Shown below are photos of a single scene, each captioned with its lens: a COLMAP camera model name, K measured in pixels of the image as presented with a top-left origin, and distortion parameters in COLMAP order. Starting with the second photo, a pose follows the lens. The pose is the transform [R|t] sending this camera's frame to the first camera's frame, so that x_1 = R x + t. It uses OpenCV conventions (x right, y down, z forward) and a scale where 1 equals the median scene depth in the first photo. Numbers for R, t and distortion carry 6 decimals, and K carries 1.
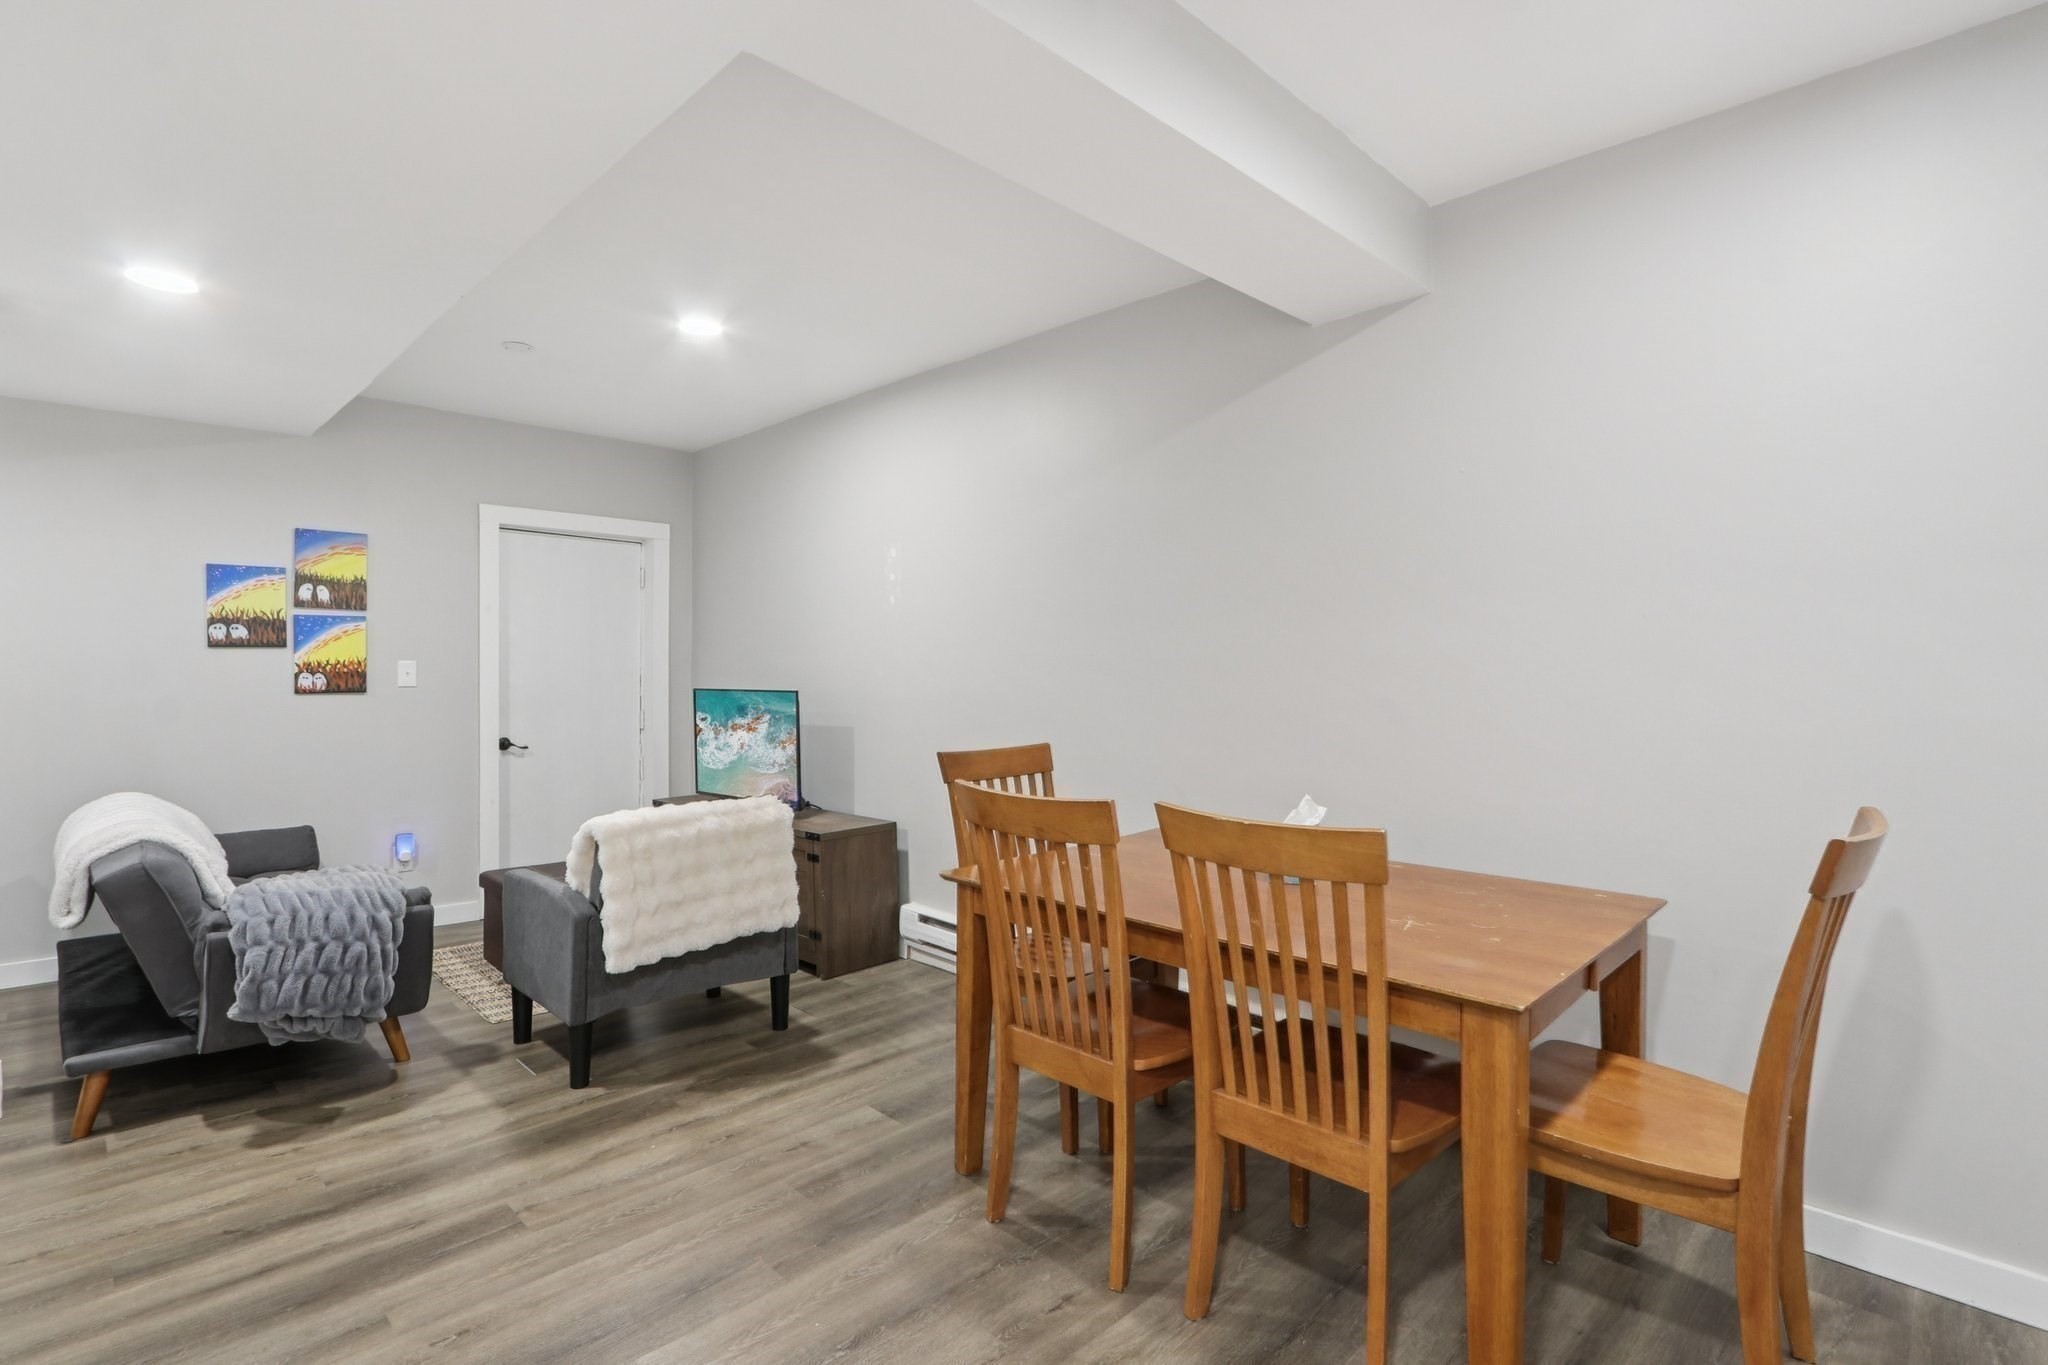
lens RADIAL K [[975.2, 0, 1063.0], [0, 975.2, 668.8], [0, 0, 1]] dist [-0.034981, 0.008585]
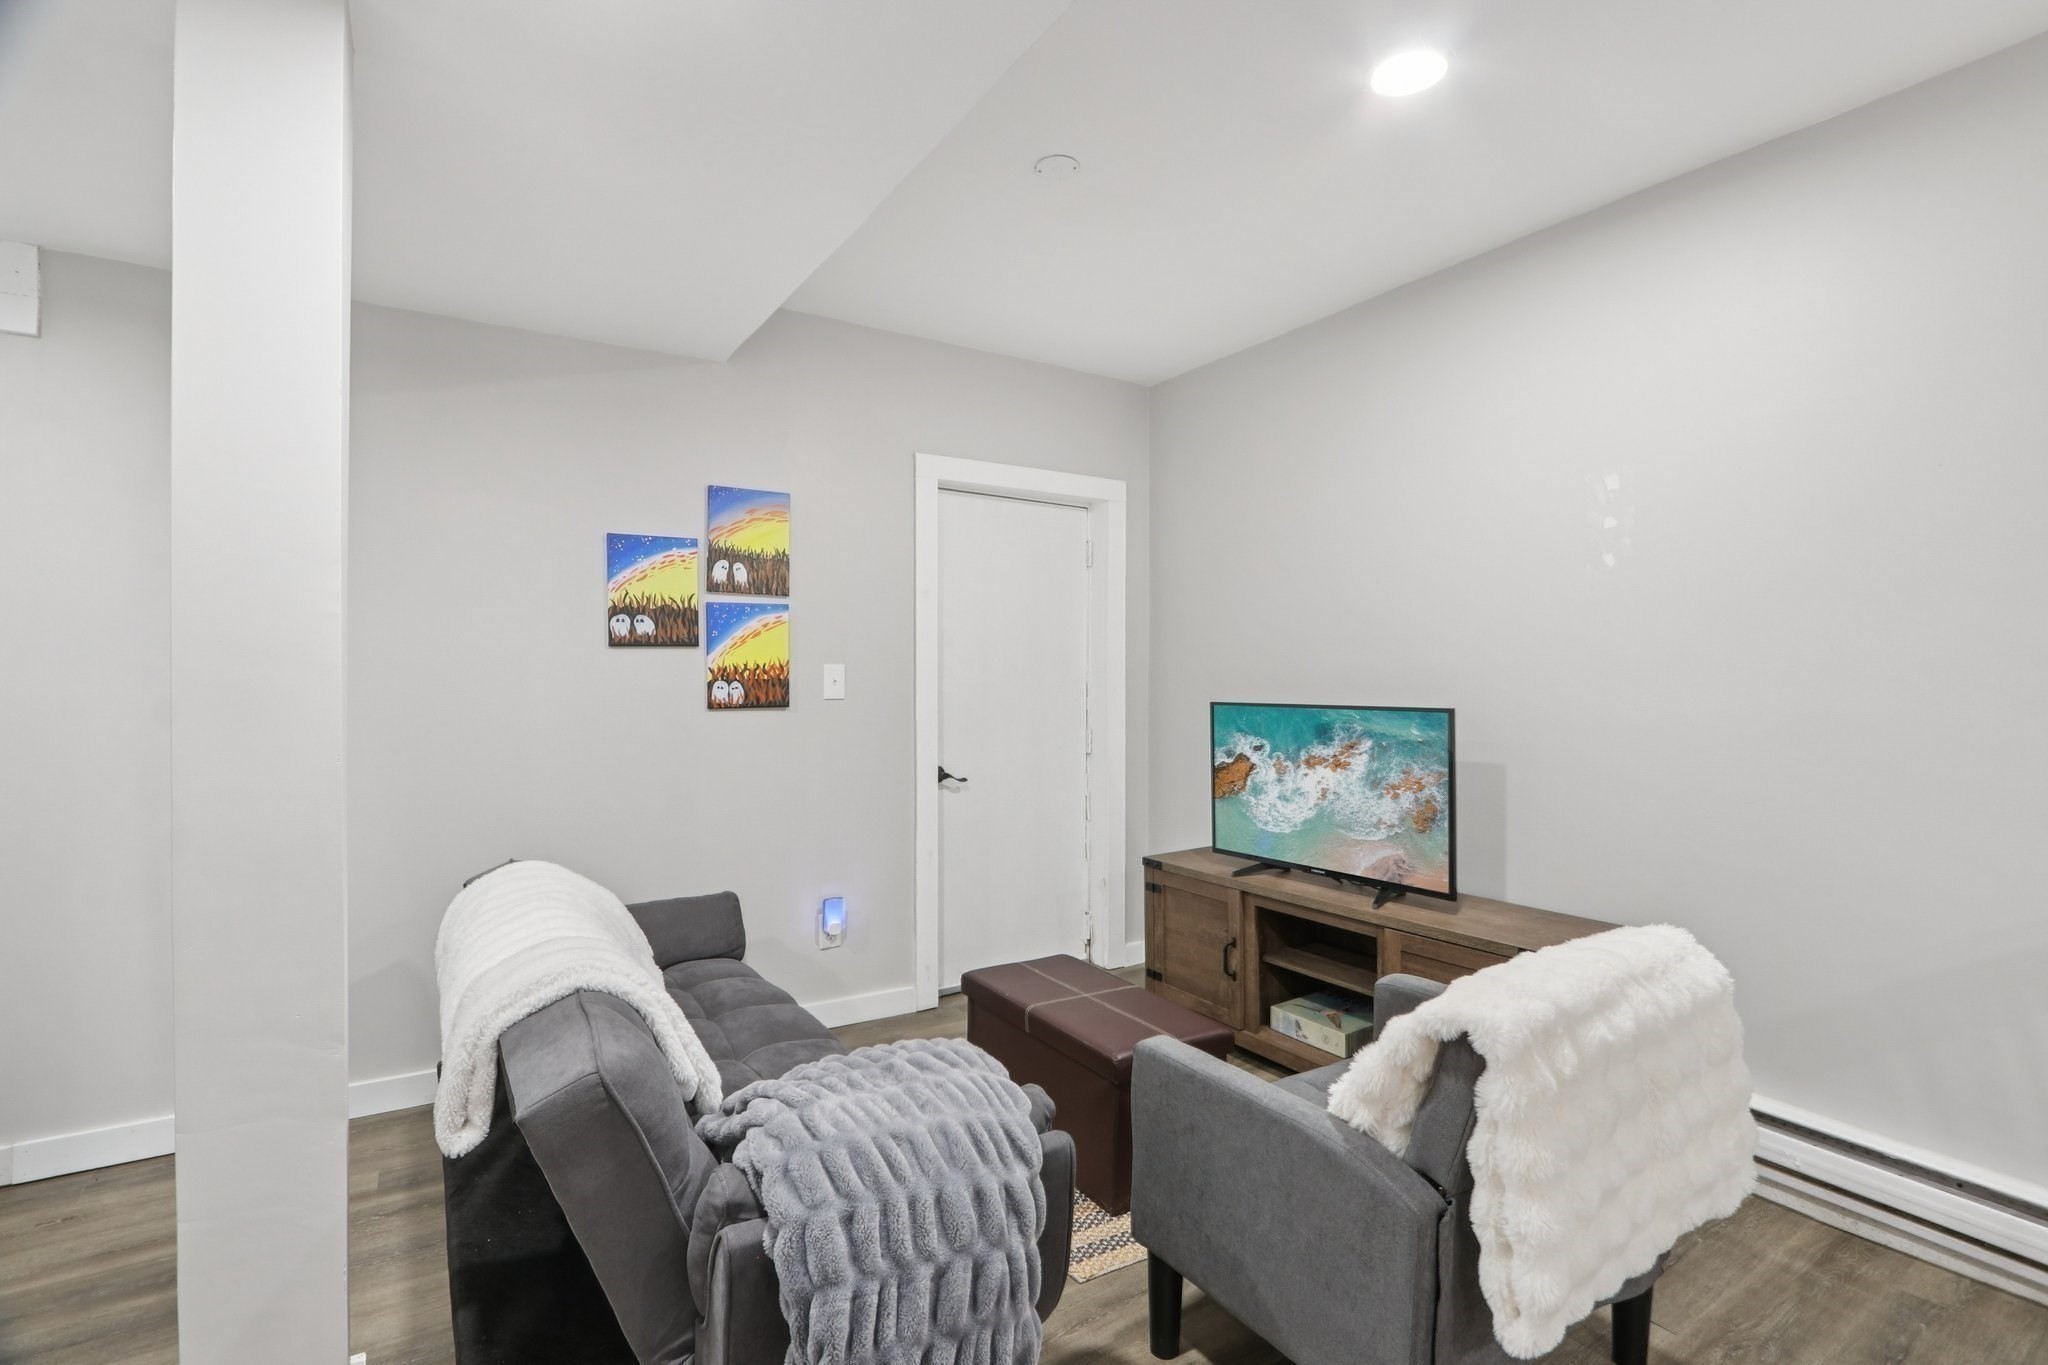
lens RADIAL K [[975.2, 0, 1082.9], [0, 975.2, 665.5], [0, 0, 1]] dist [-0.034981, 0.008585]
pose [[0.977029, -0.006008, -0.213020, -0.360386], [0.004299, 0.999955, -0.008487, -0.000180], [0.213061, 0.007376, 0.977011, 0.330169]]
